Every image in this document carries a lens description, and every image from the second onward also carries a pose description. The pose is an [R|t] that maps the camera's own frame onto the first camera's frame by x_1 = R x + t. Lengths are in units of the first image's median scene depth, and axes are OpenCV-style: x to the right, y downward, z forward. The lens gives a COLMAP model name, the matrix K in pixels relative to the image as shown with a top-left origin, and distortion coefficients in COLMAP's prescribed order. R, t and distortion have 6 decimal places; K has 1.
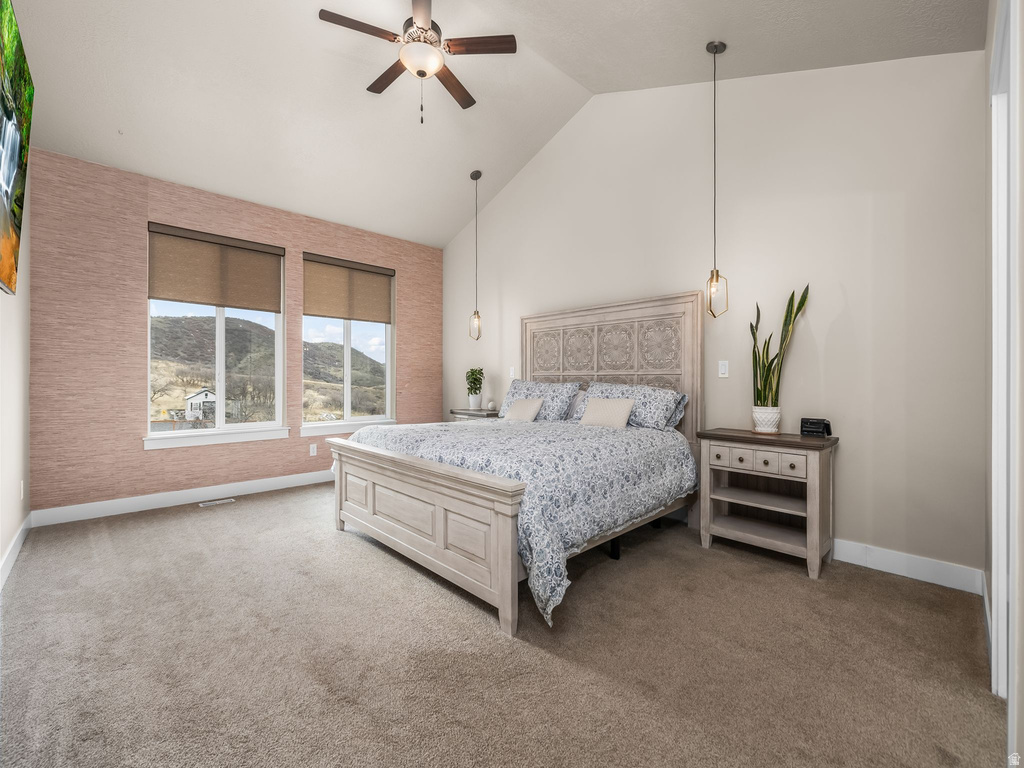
lens RADIAL K [[430.4, 0, 511.3], [0, 430.4, 378.5], [0, 0, 1]] dist [0.000921, -0.000587]
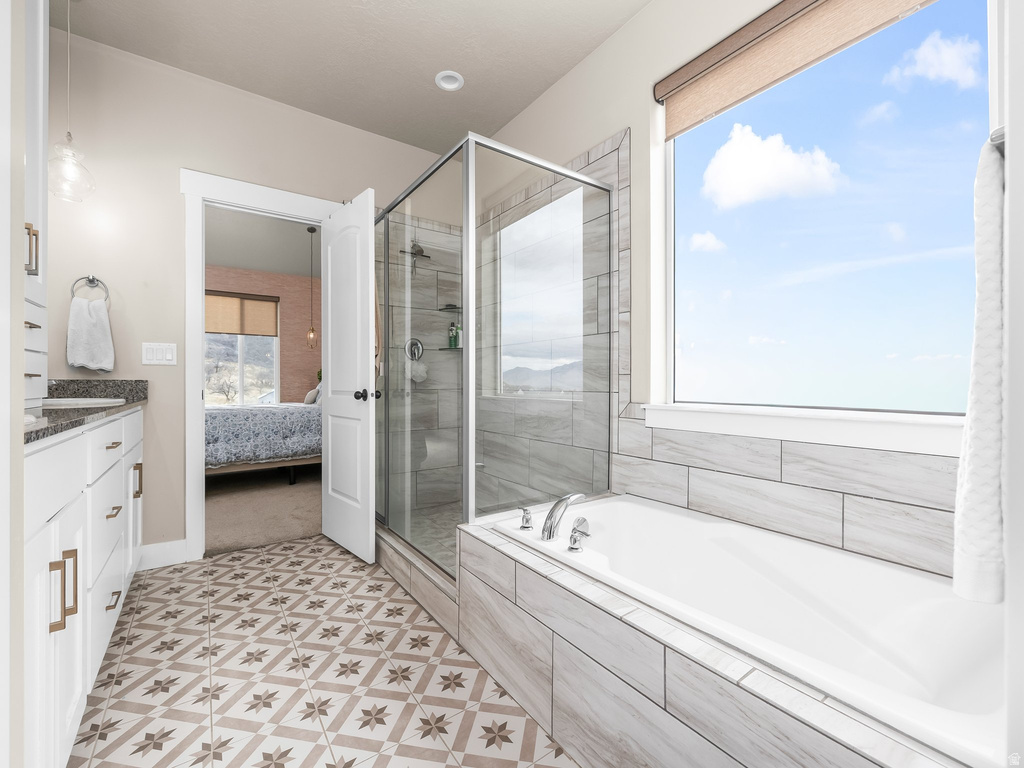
lens RADIAL K [[430.4, 0, 511.2], [0, 430.4, 381.7], [0, 0, 1]] dist [0.000921, -0.000587]
pose [[0.988481, -0.001977, -0.151335, 0.990612], [0.002532, 0.999991, 0.003478, 0.020525], [0.151327, -0.003821, 0.988476, -0.359799]]
